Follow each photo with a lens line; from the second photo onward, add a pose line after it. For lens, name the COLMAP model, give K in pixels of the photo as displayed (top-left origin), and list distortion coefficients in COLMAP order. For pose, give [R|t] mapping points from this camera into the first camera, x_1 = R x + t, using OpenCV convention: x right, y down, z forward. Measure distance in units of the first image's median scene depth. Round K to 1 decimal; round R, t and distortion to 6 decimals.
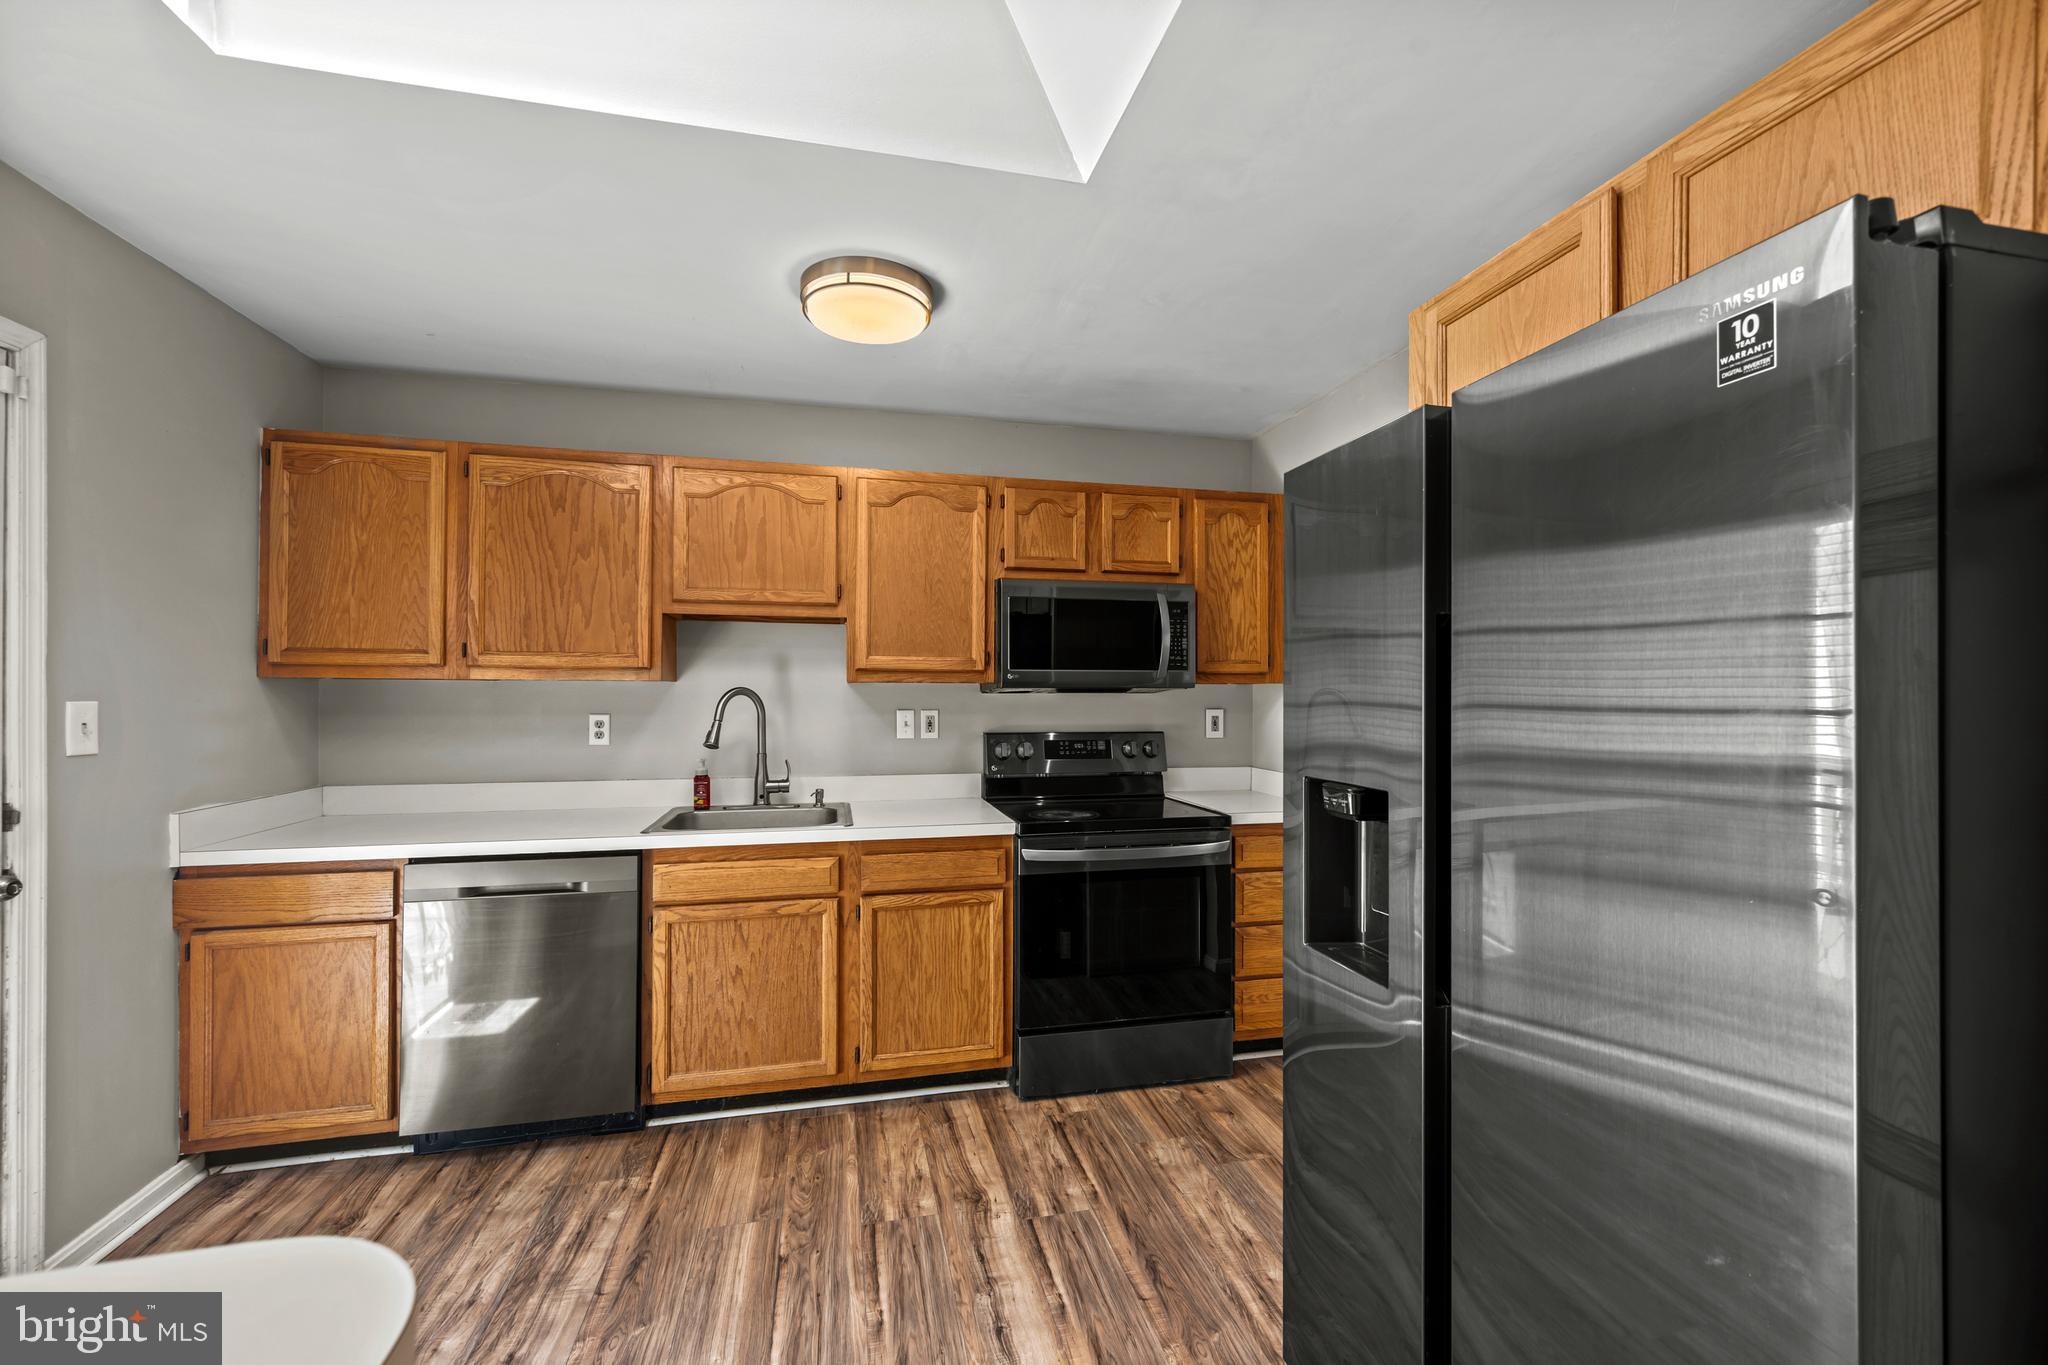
lens RADIAL K [[803.7, 0, 1020.0], [0, 803.7, 689.8], [0, 0, 1]] dist [0.001334, 0.000124]
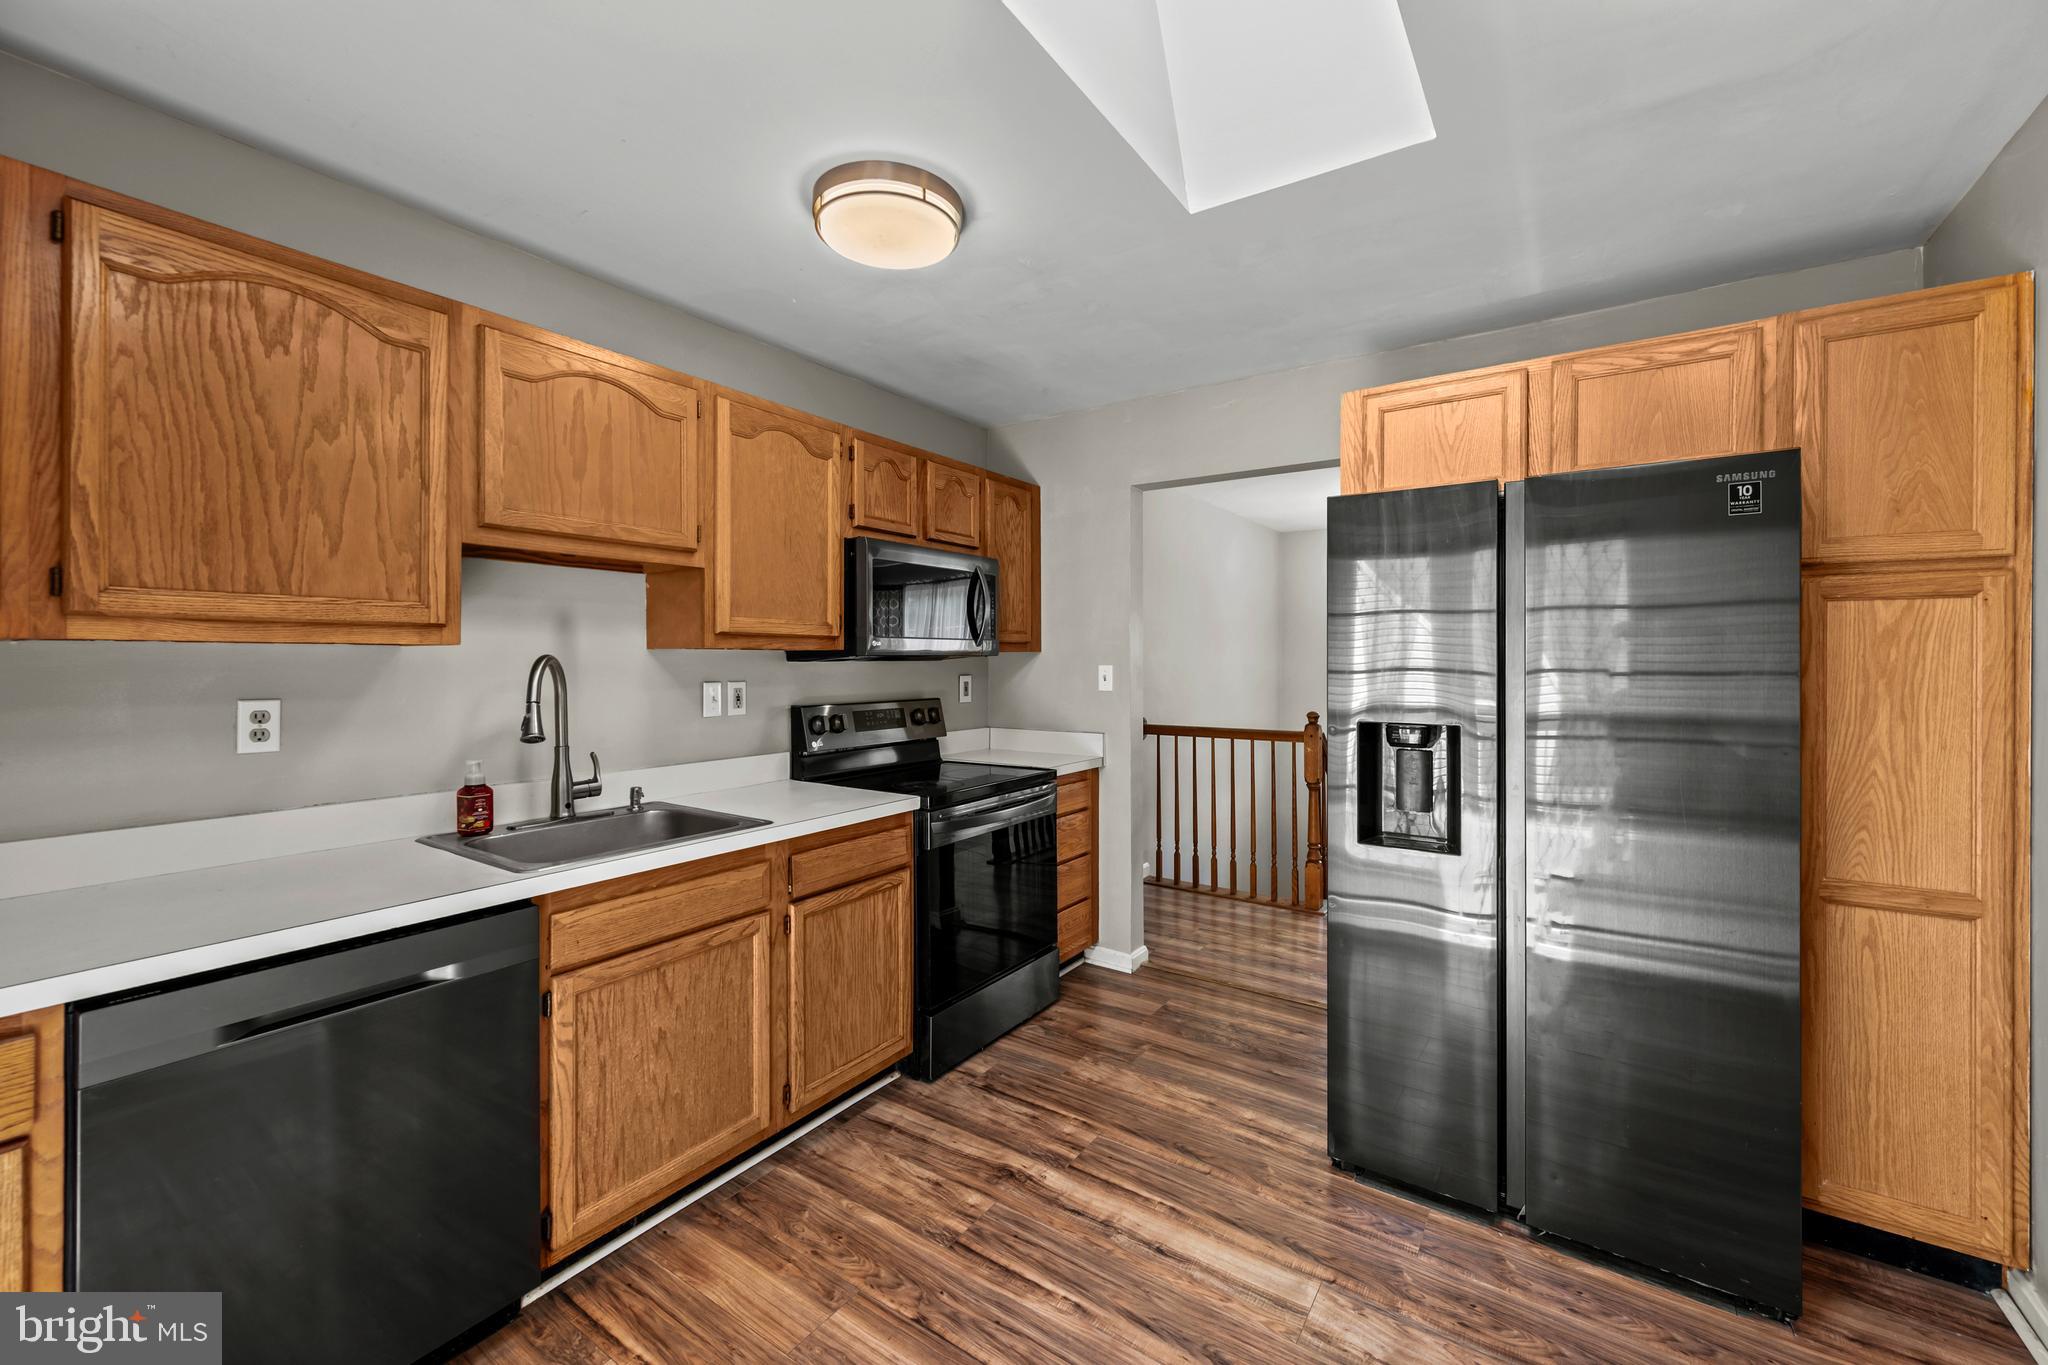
lens RADIAL K [[813.2, 0, 1020.6], [0, 813.2, 658.6], [0, 0, 1]] dist [-0.000020, 0.000347]
pose [[0.738140, -0.001805, 0.674645, -0.585562], [-0.000315, 0.999995, 0.003020, -0.002145], [-0.674647, -0.002442, 0.738136, 0.208341]]
